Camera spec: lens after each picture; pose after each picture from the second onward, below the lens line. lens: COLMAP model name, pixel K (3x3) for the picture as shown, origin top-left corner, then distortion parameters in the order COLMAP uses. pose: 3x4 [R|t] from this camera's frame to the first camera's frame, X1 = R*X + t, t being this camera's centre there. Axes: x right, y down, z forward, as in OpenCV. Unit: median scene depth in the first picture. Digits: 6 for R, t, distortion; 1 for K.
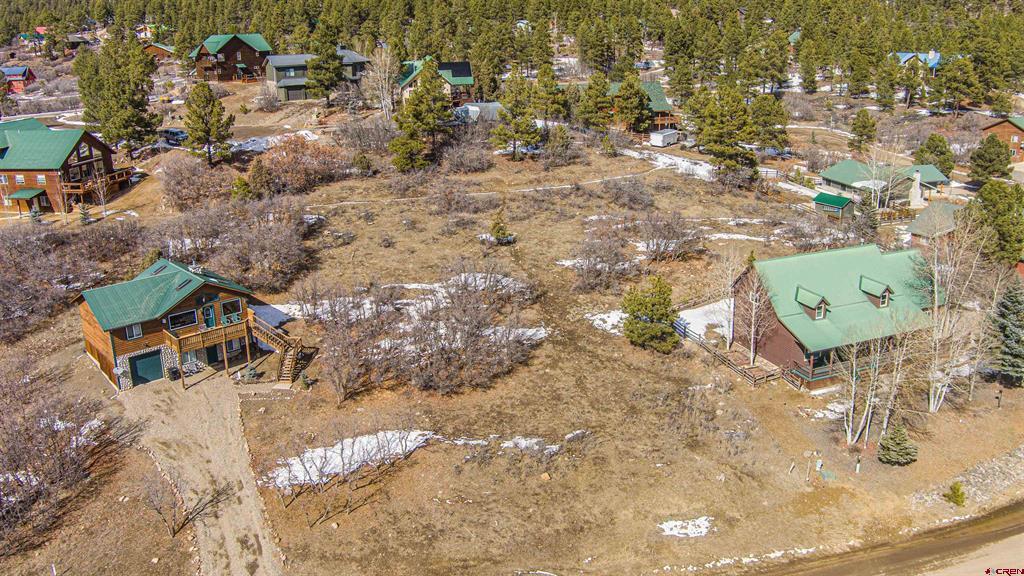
lens RADIAL K [[829.8, 0, 510.1], [0, 829.8, 239.3], [0, 0, 1]] dist [-0.072058, 0.018665]
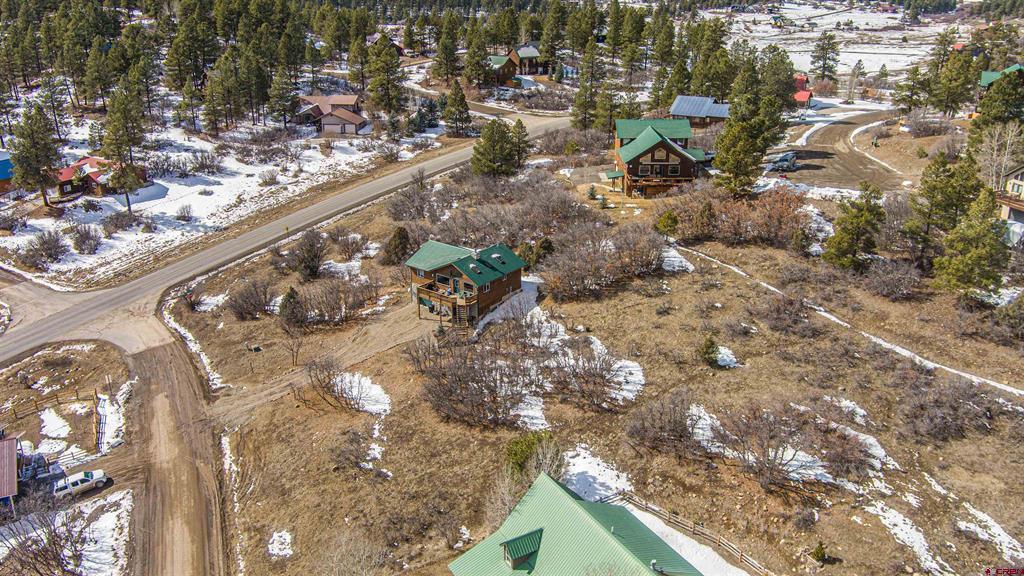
lens RADIAL K [[829.8, 0, 511.8], [0, 829.8, 249.0], [0, 0, 1]] dist [-0.072058, 0.018665]
pose [[0.166361, 0.344963, -0.923756, 0.918953], [-0.253818, 0.920224, 0.297934, -0.399229], [0.952838, 0.184901, 0.240648, 0.649110]]
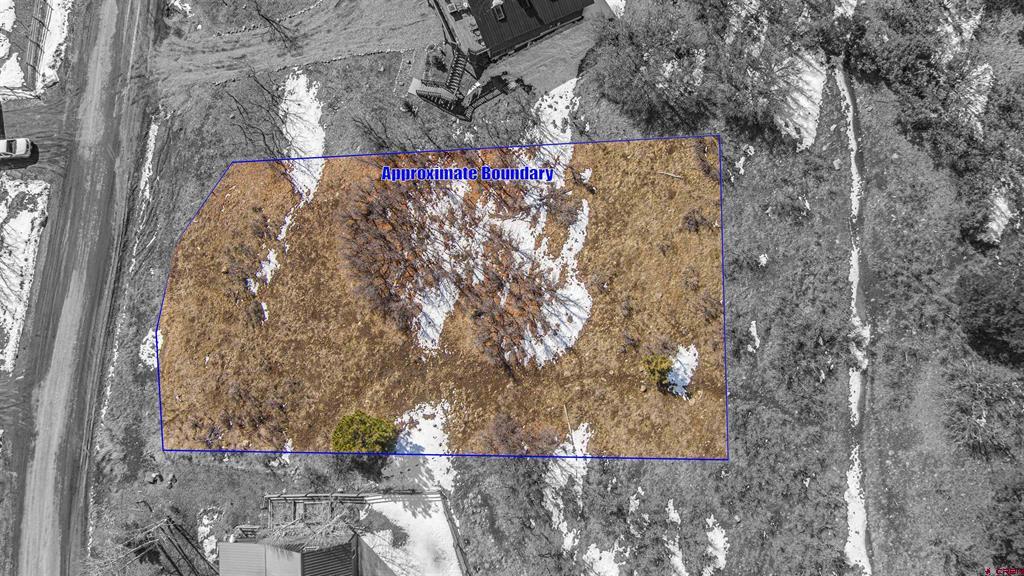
lens RADIAL K [[829.8, 0, 515.8], [0, 829.8, 260.1], [0, 0, 1]] dist [-0.072058, 0.018665]
pose [[-0.309768, 0.946367, -0.091836, 0.003809], [-0.251623, 0.011550, 0.967756, -0.808790], [0.916913, 0.322888, 0.234550, 0.819102]]
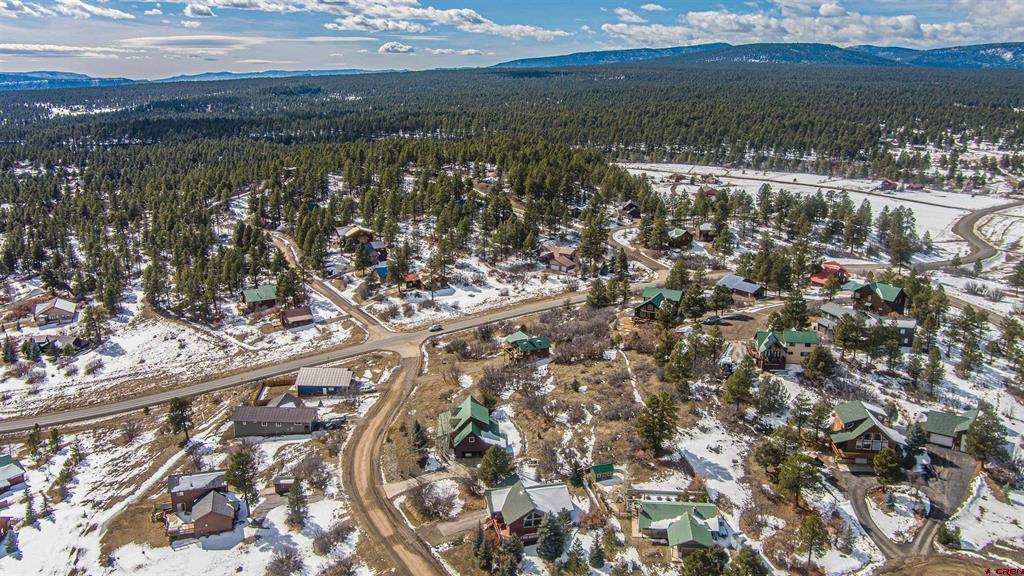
lens RADIAL K [[829.8, 0, 514.1], [0, 829.8, 236.8], [0, 0, 1]] dist [-0.072058, 0.018665]
pose [[-0.303573, 0.205636, -0.930353, 2.664483], [-0.241650, 0.927891, 0.283943, -1.273473], [0.921655, 0.311018, -0.231991, 1.512282]]
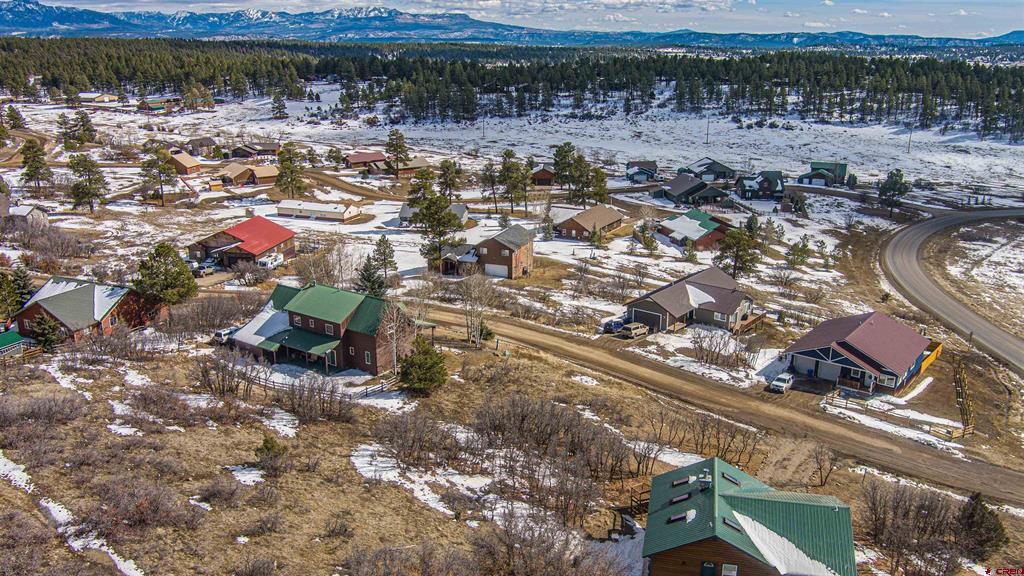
lens RADIAL K [[829.8, 0, 516.7], [0, 829.8, 288.9], [0, 0, 1]] dist [-0.072058, 0.018665]
pose [[-0.574973, -0.218030, 0.788586, -0.789862], [0.221204, 0.886519, 0.406390, -0.443843], [-0.787702, 0.408102, -0.461496, 1.315831]]
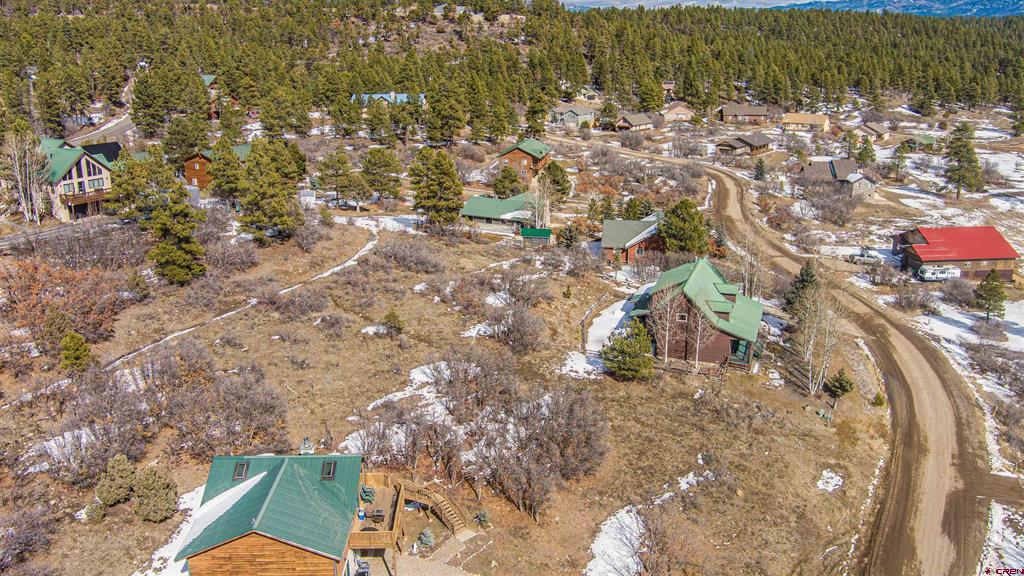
lens RADIAL K [[829.8, 0, 512.1], [0, 829.8, 259.5], [0, 0, 1]] dist [-0.072058, 0.018665]
pose [[0.657152, -0.184655, 0.730790, -0.730773], [0.191813, 0.978578, 0.074782, -0.149056], [-0.728944, 0.091032, 0.678494, 0.289863]]
